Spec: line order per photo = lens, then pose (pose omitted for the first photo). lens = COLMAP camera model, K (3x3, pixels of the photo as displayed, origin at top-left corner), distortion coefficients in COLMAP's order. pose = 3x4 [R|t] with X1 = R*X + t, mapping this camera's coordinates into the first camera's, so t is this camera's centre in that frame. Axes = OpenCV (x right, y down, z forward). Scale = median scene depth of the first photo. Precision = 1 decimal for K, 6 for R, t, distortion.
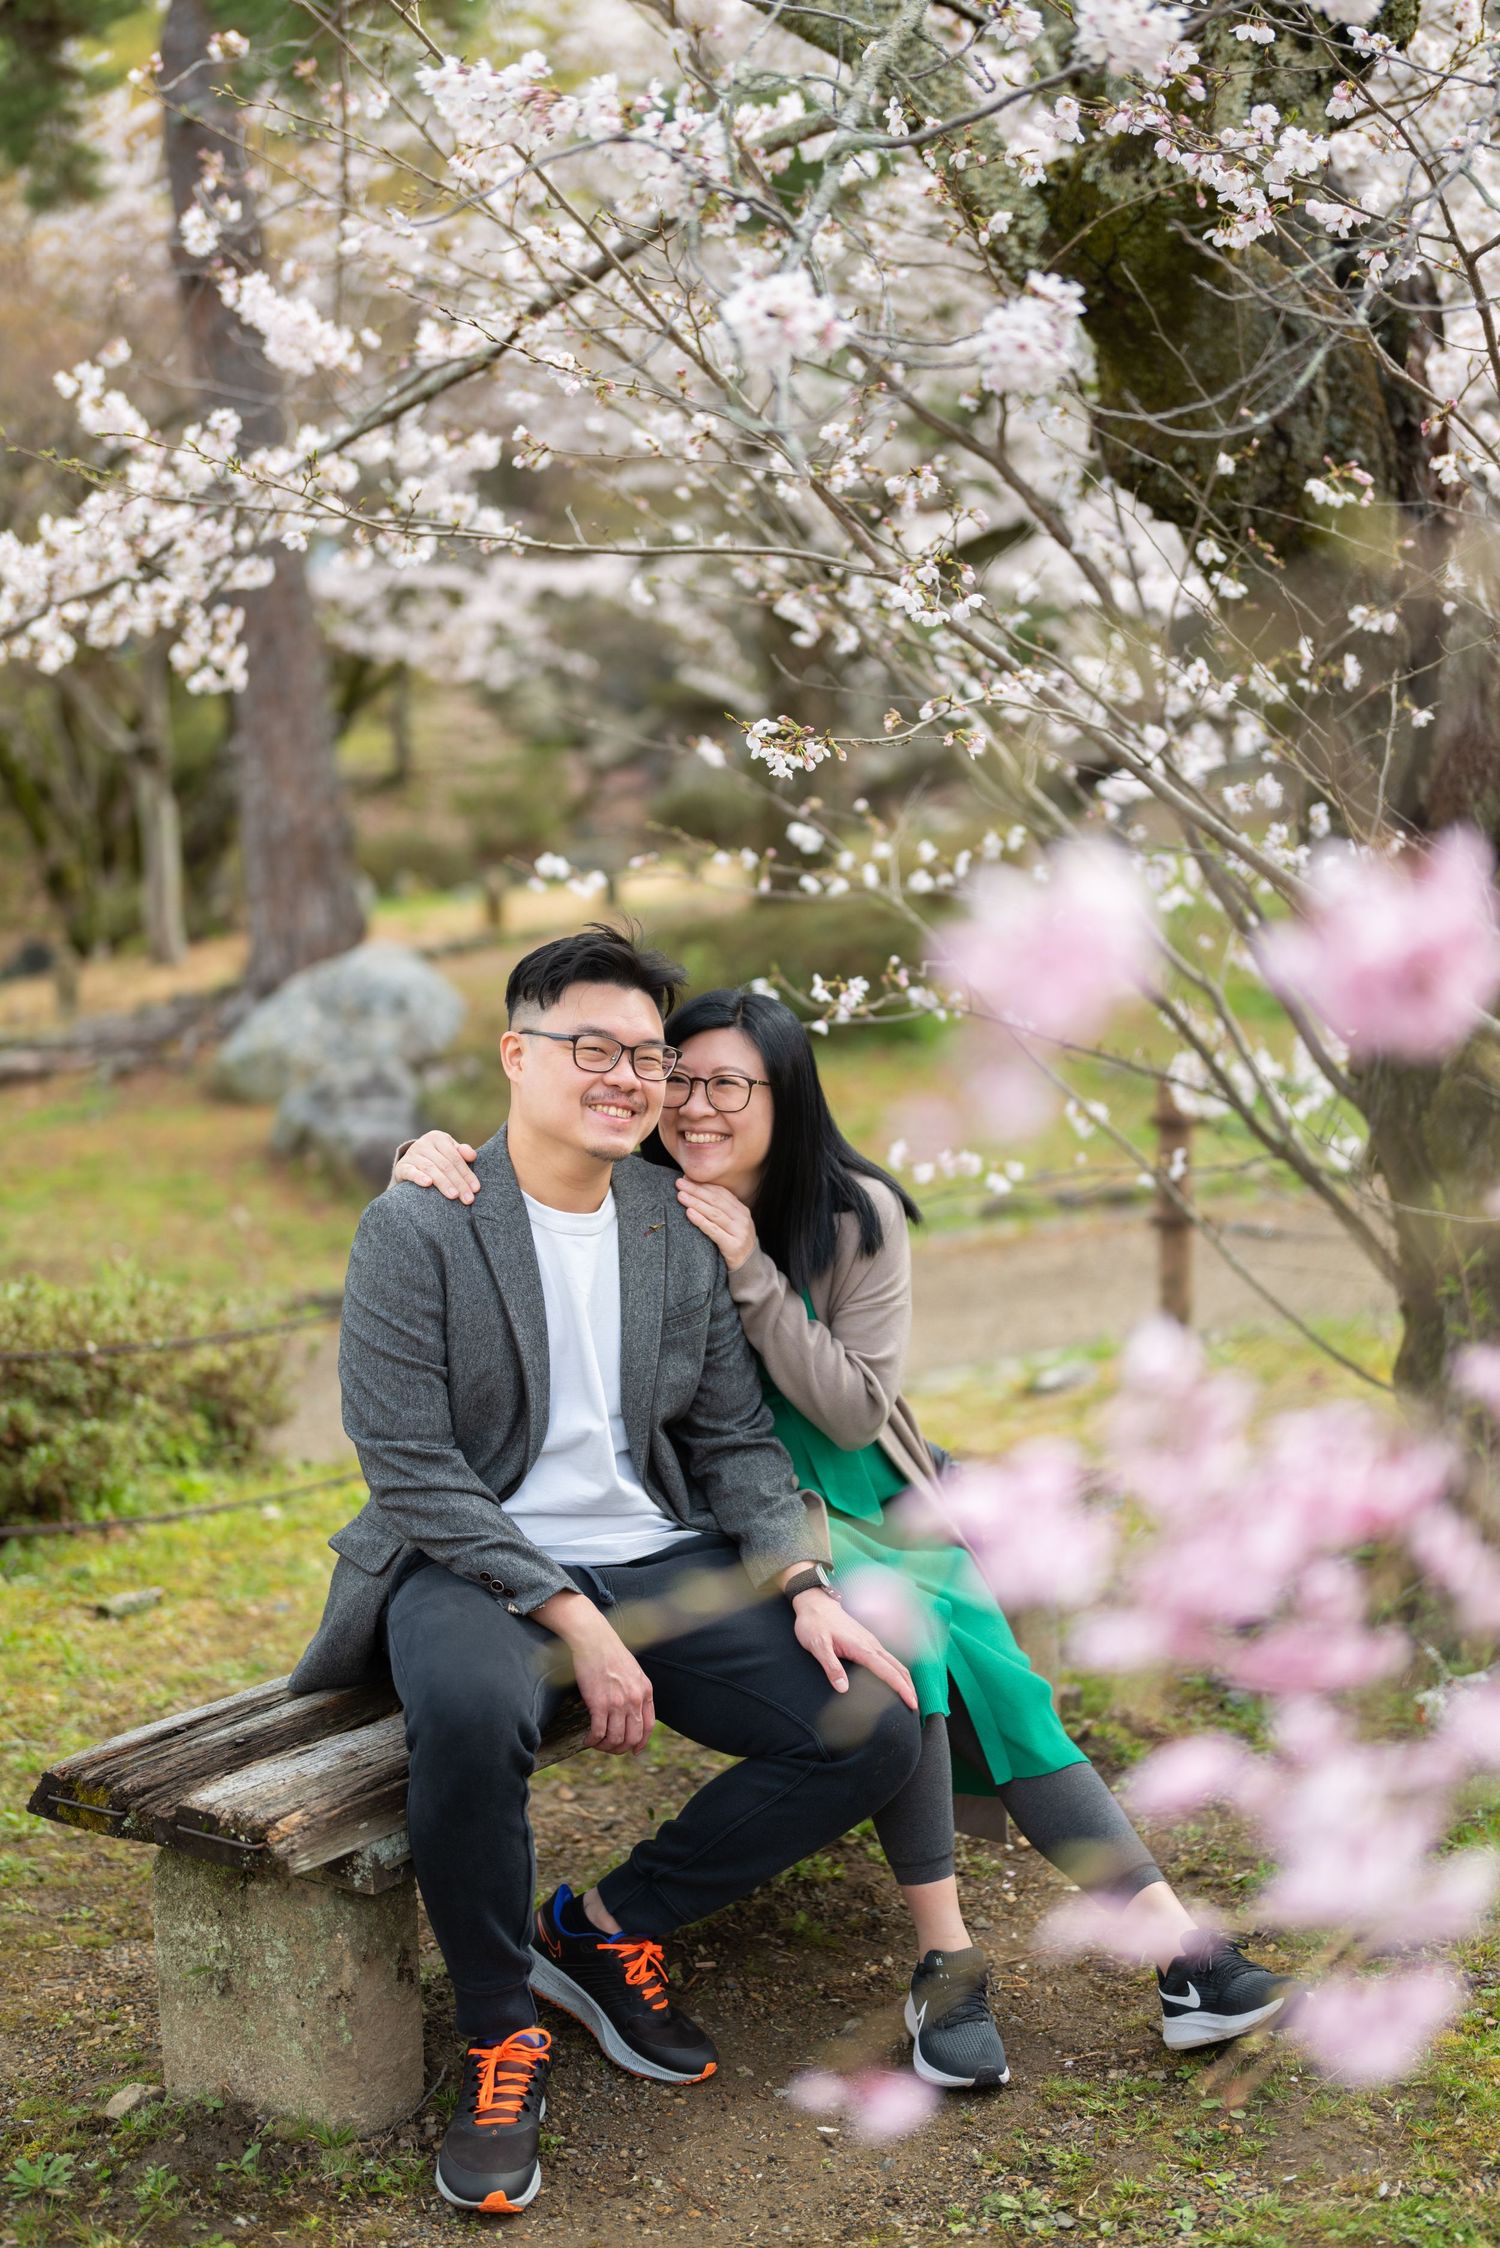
lens RADIAL K [[3062.1, 0, 750.4], [0, 3062.1, 1133.4], [0, 0, 1]] dist [0.021541, -0.229664]
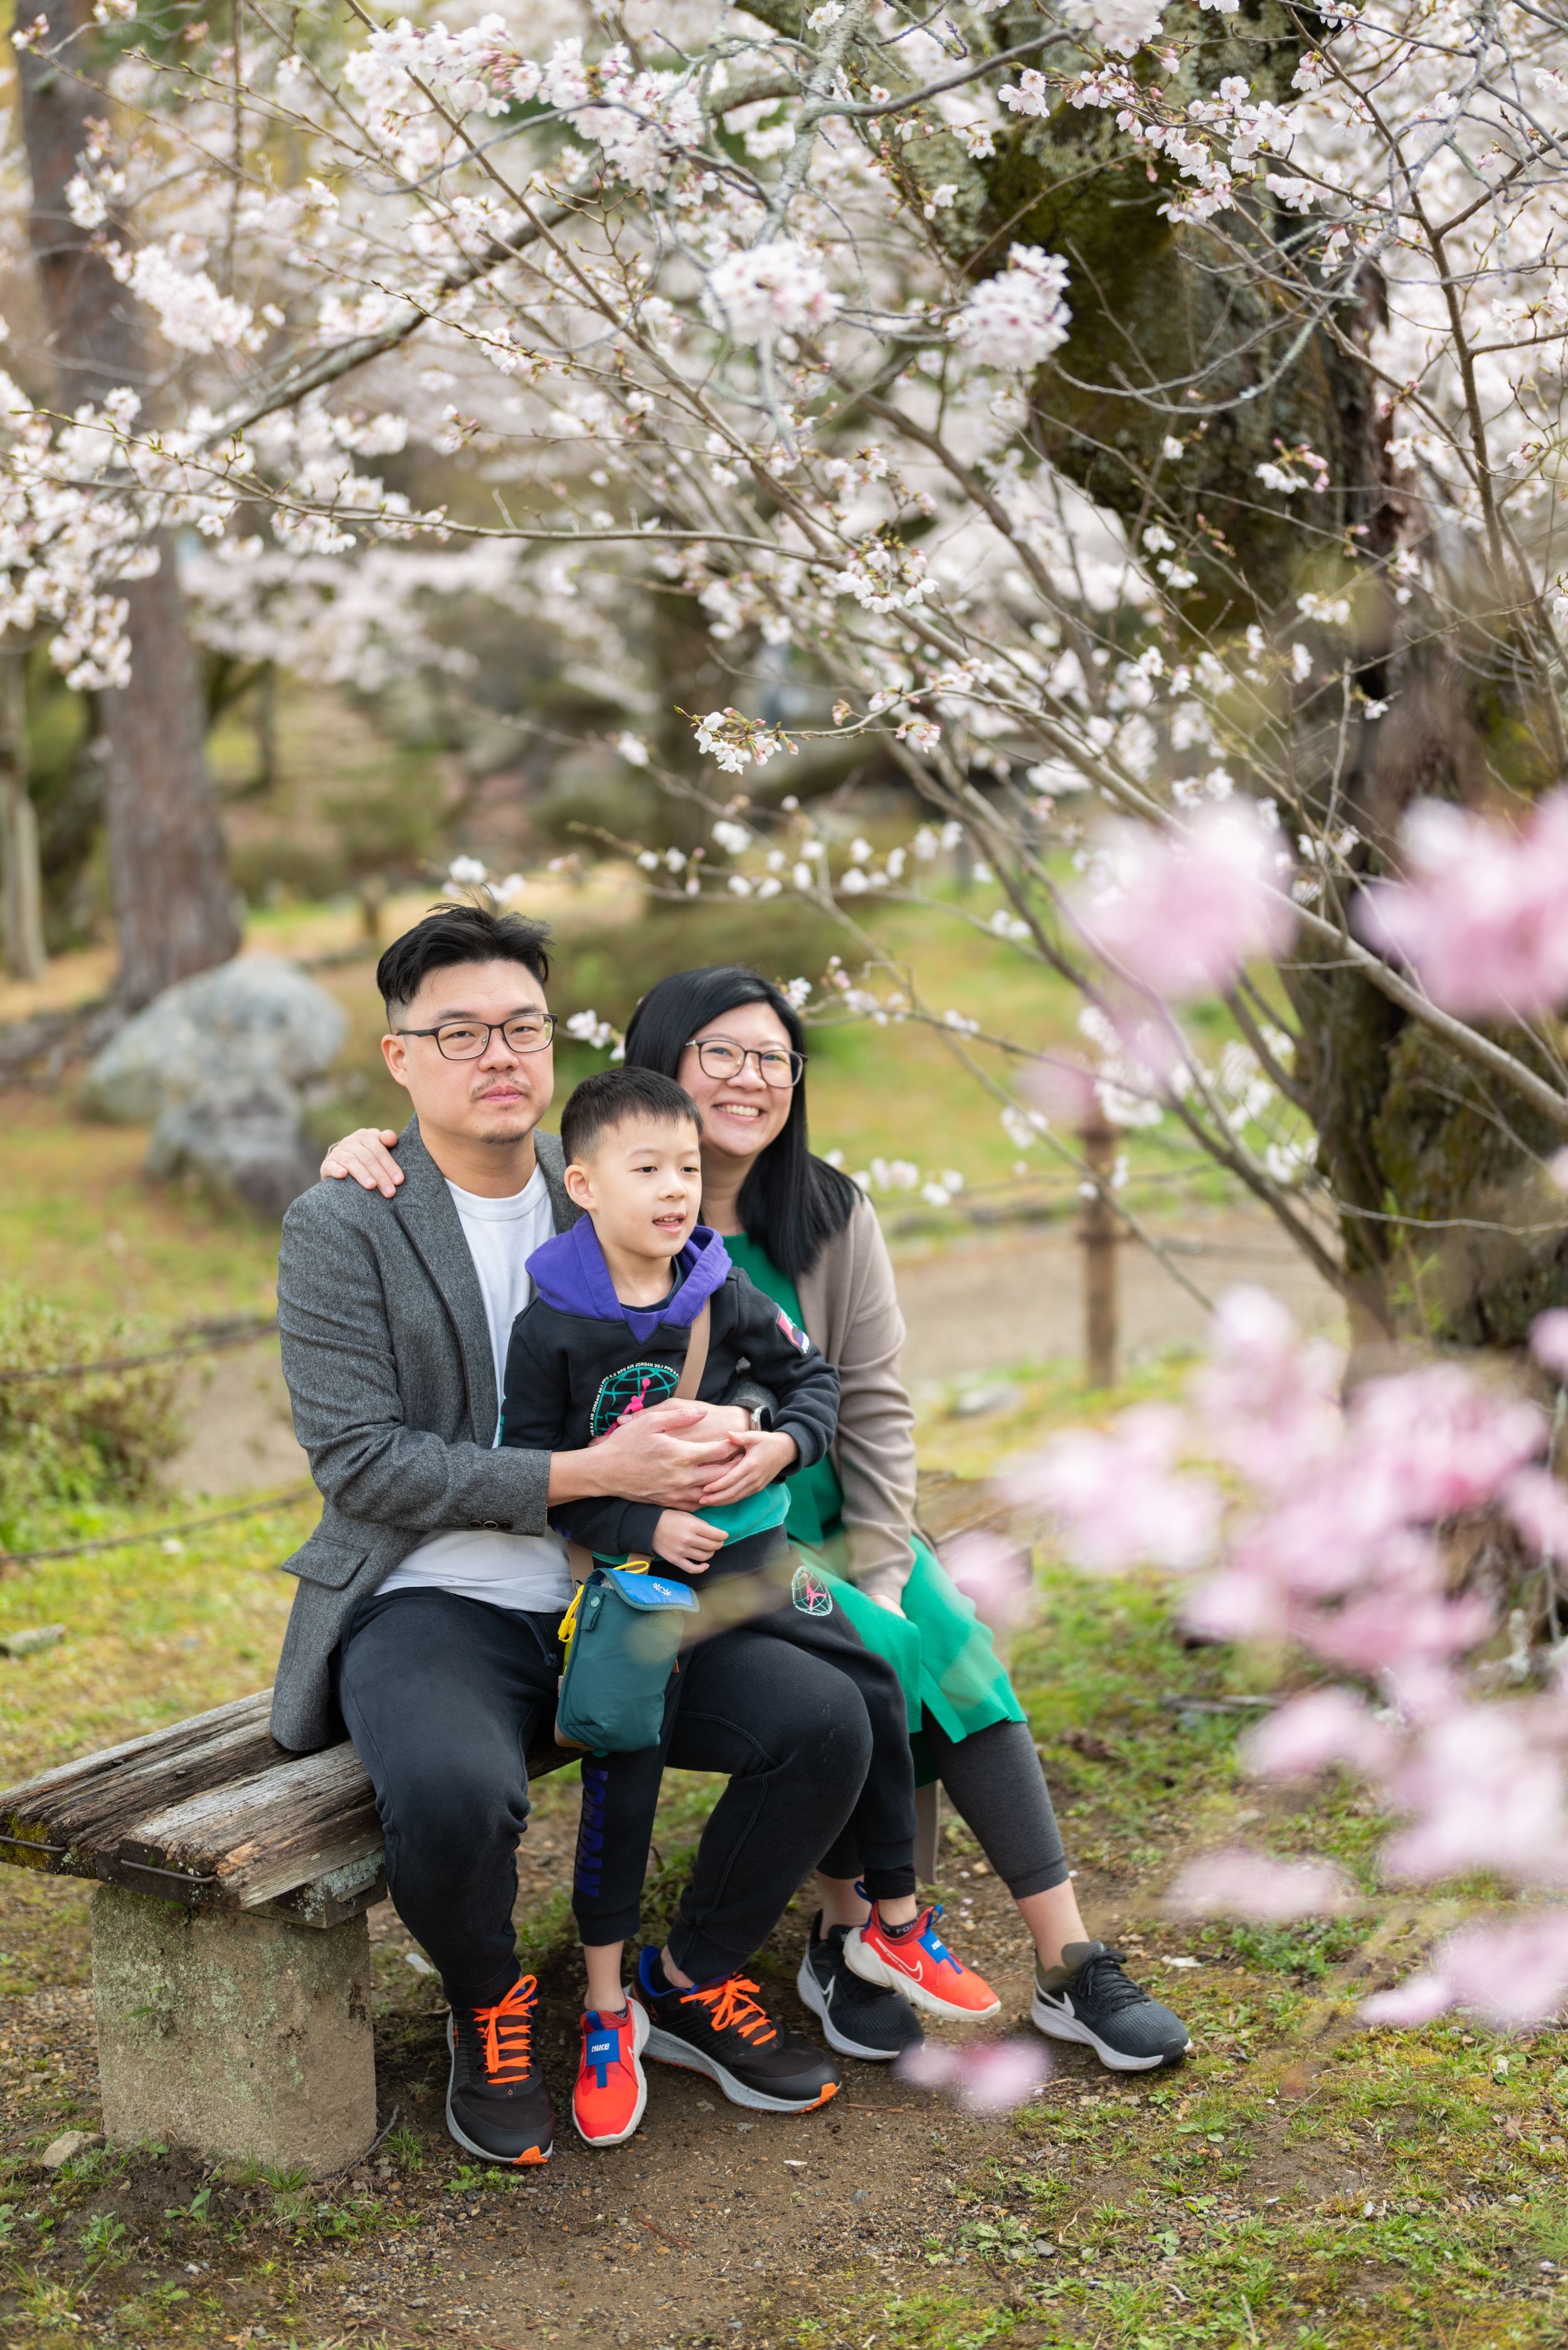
lens RADIAL K [[3200.7, 0, 784.4], [0, 3200.7, 1184.8], [0, 0, 1]] dist [0.021541, -0.229664]
pose [[0.998863, -0.007539, 0.047079, -0.017173], [0.007110, 0.999932, 0.009261, 0.004362], [-0.047145, -0.008915, 0.998848, -0.007895]]
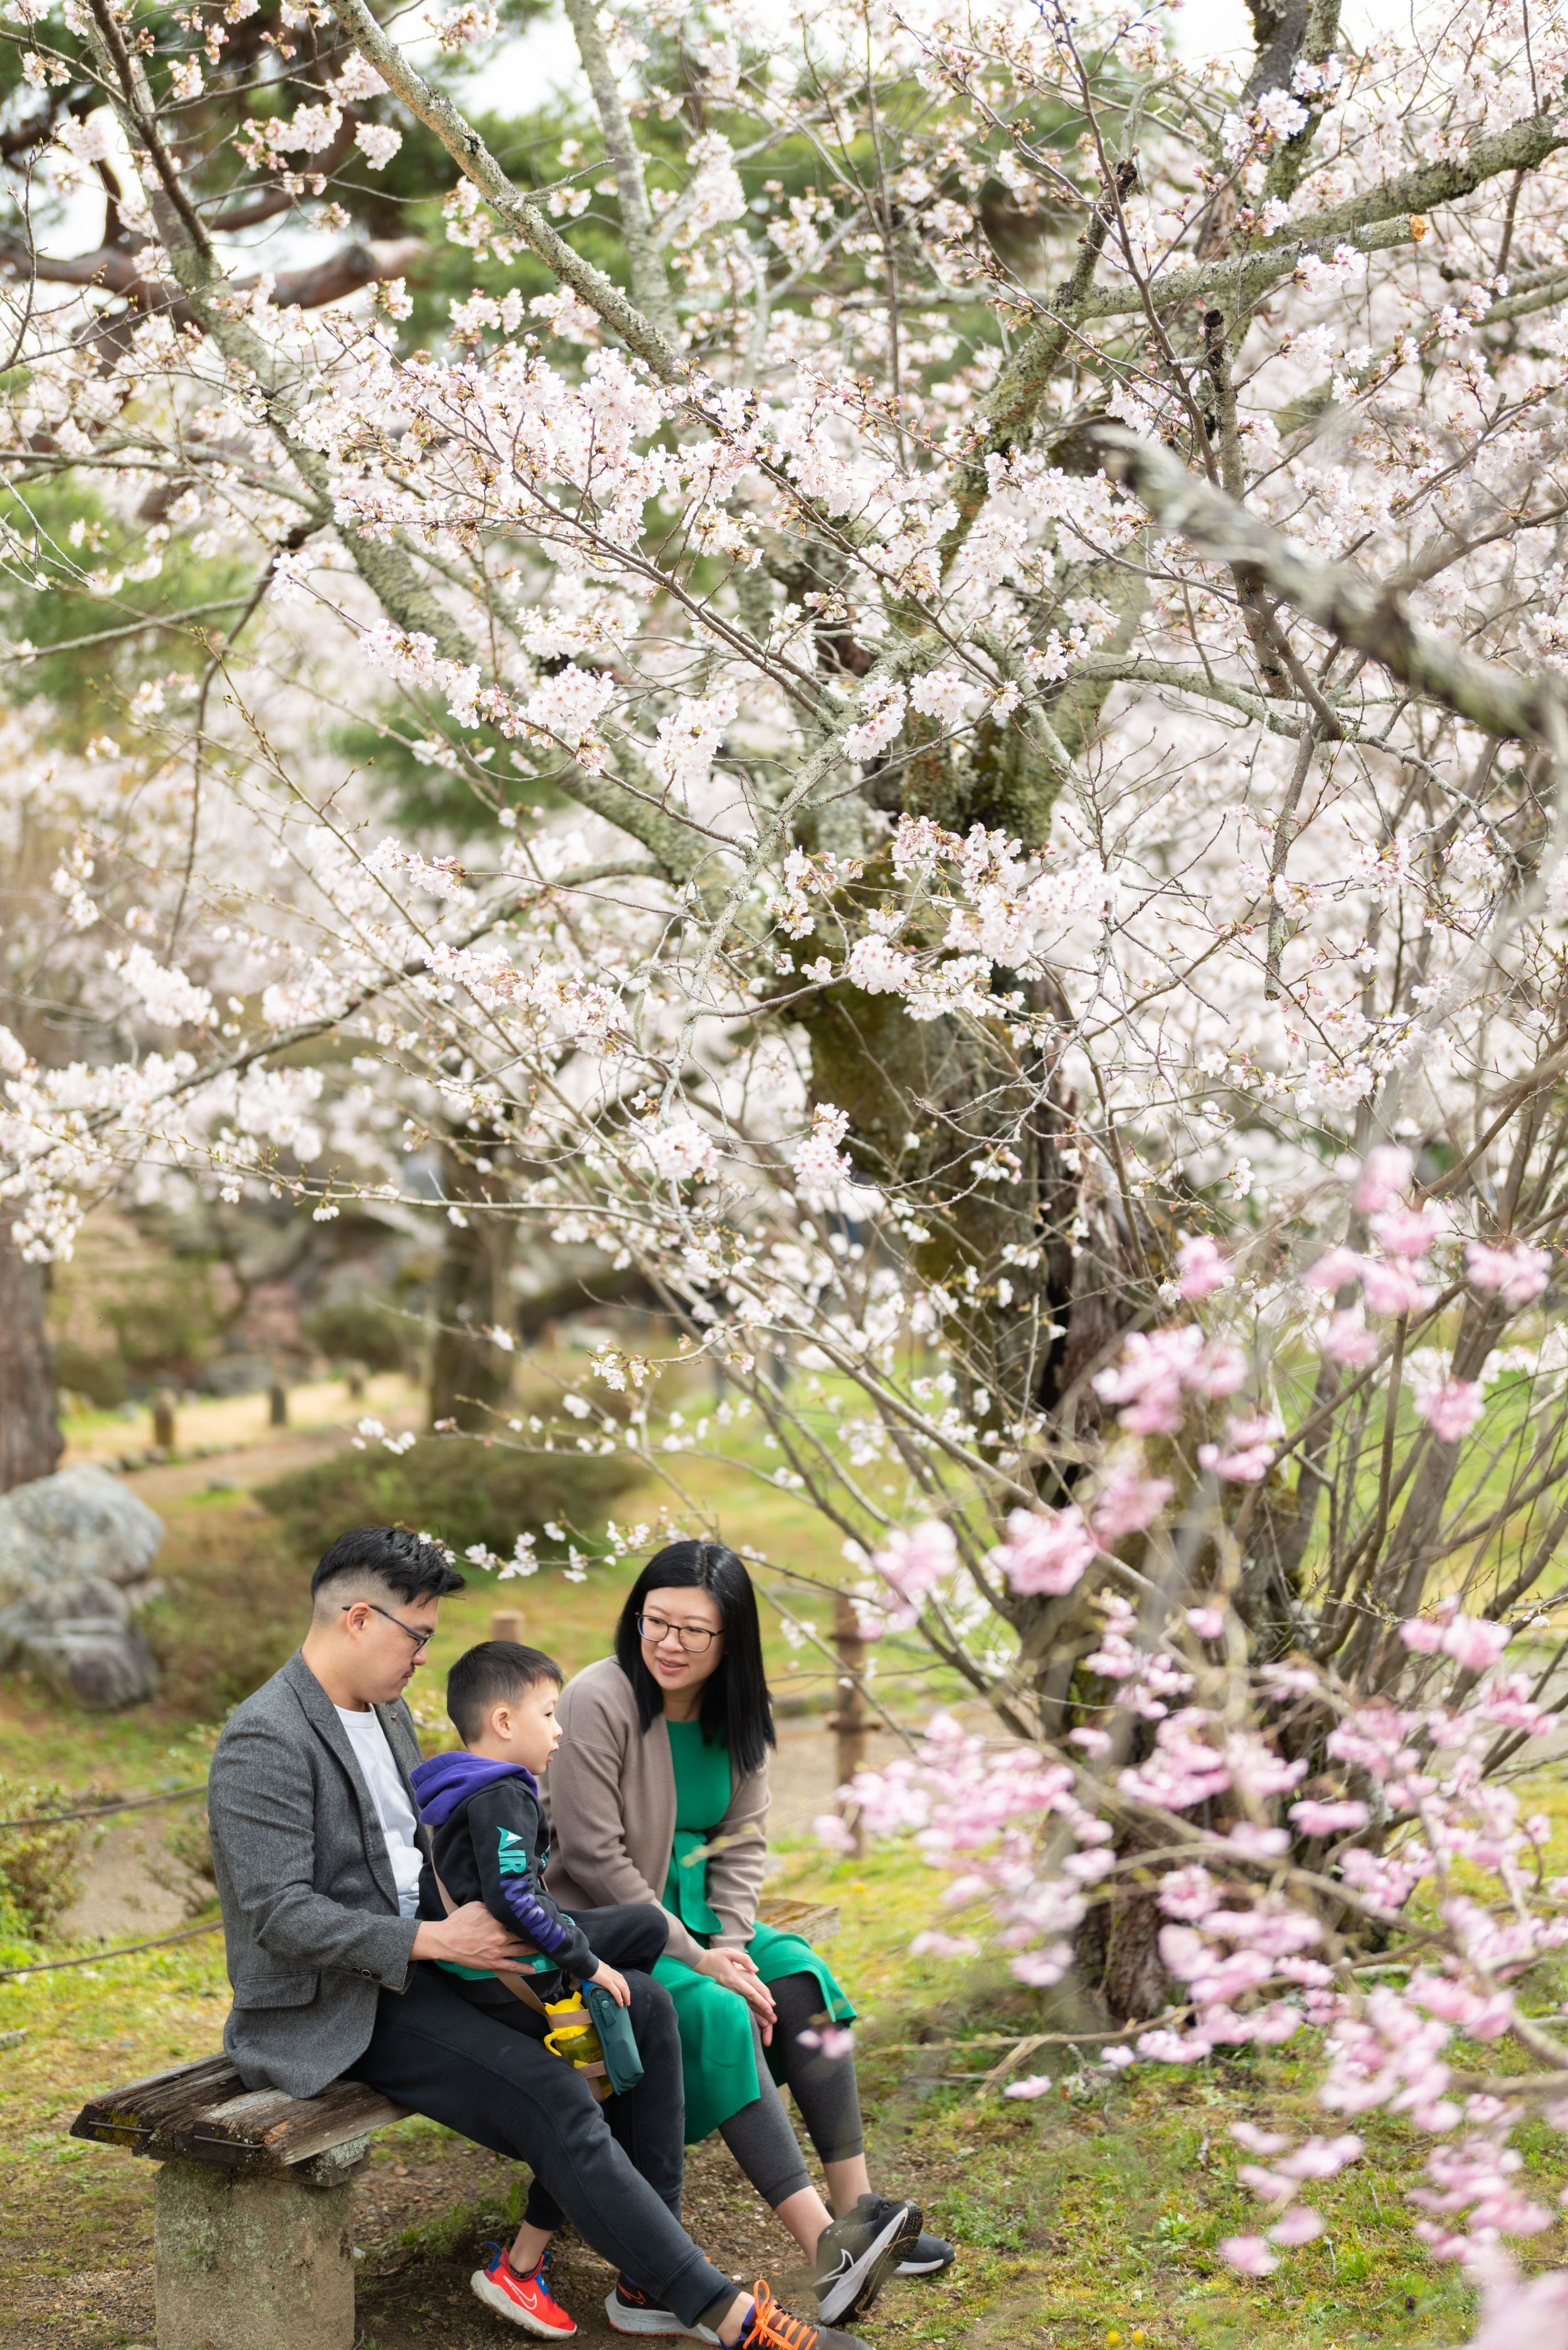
lens RADIAL K [[3150.9, 0, 784.0], [0, 3150.9, 1175.0], [0, 0, 1]] dist [-0.002898, -0.149645]
pose [[0.991893, 0.020533, 0.125405, -0.075058], [-0.001439, 0.988612, -0.150482, 0.004943], [-0.127067, 0.149082, 0.980627, -0.353363]]
